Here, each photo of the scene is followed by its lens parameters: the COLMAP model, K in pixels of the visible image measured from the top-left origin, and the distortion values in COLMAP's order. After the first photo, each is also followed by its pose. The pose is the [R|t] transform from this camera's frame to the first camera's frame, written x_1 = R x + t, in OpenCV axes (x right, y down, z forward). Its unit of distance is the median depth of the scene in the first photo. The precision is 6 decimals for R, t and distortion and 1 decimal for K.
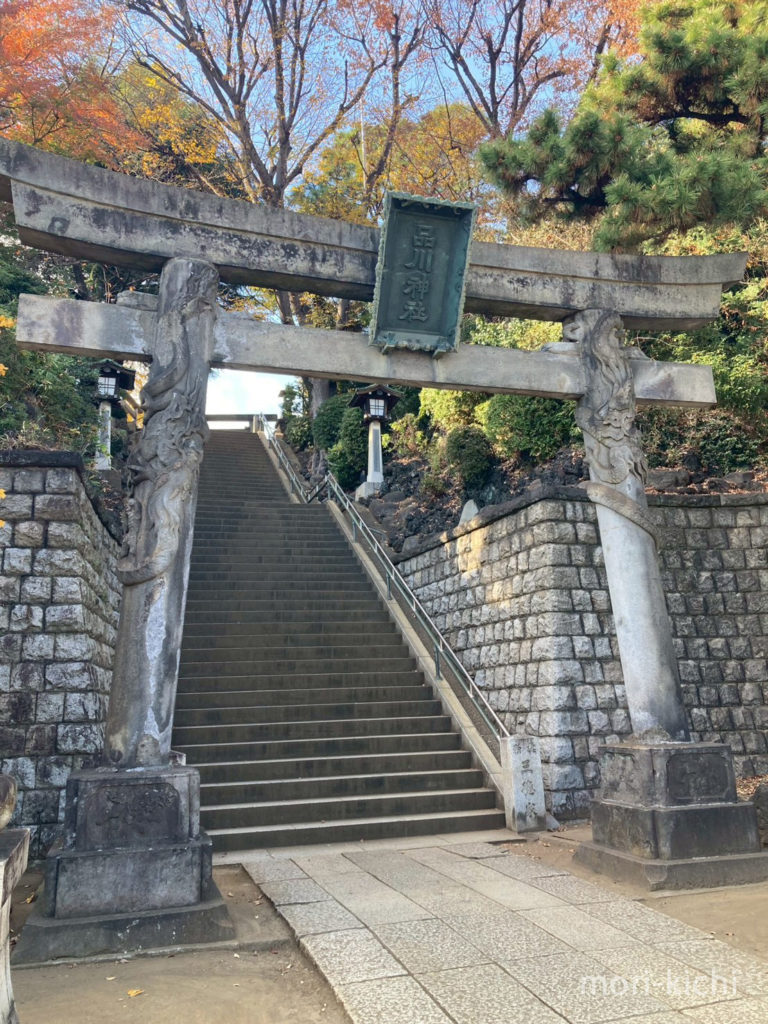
lens RADIAL K [[846.3, 0, 378.9], [0, 846.3, 506.3], [0, 0, 1]] dist [0.010601, 0.014419]
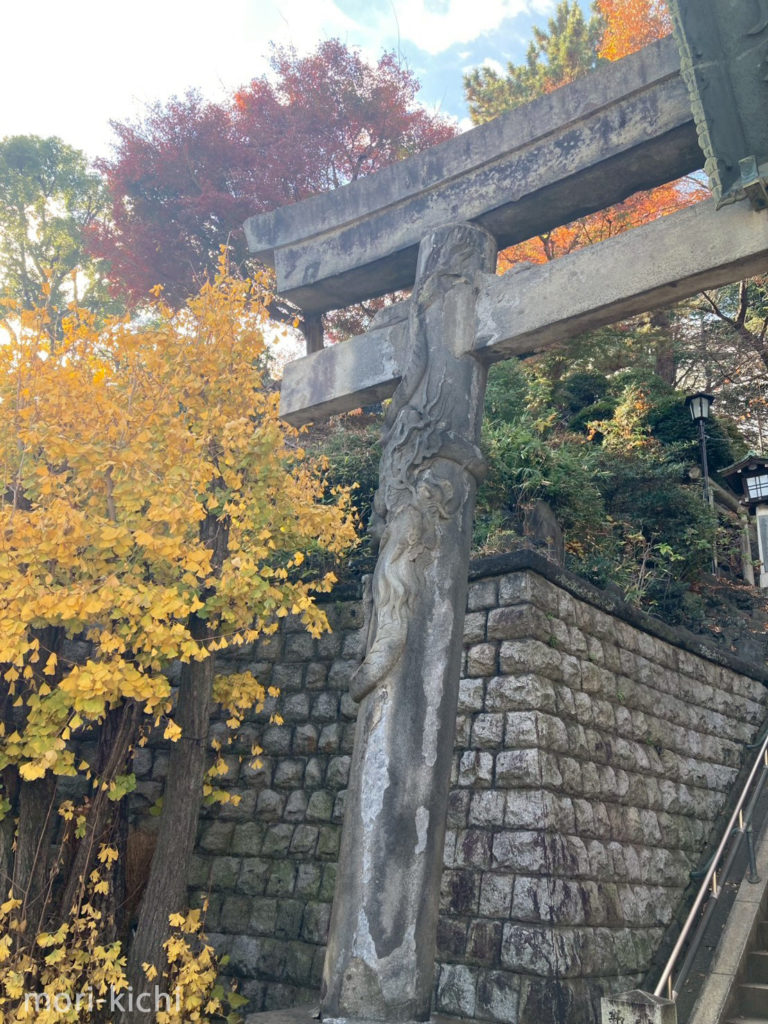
lens RADIAL K [[846.3, 0, 378.9], [0, 846.3, 506.3], [0, 0, 1]] dist [0.010601, 0.014419]
pose [[0.579722, -0.258982, -0.772561, 0.196507], [0.107218, 0.964145, -0.242751, 0.080212], [0.807729, 0.057896, 0.586704, 0.464587]]
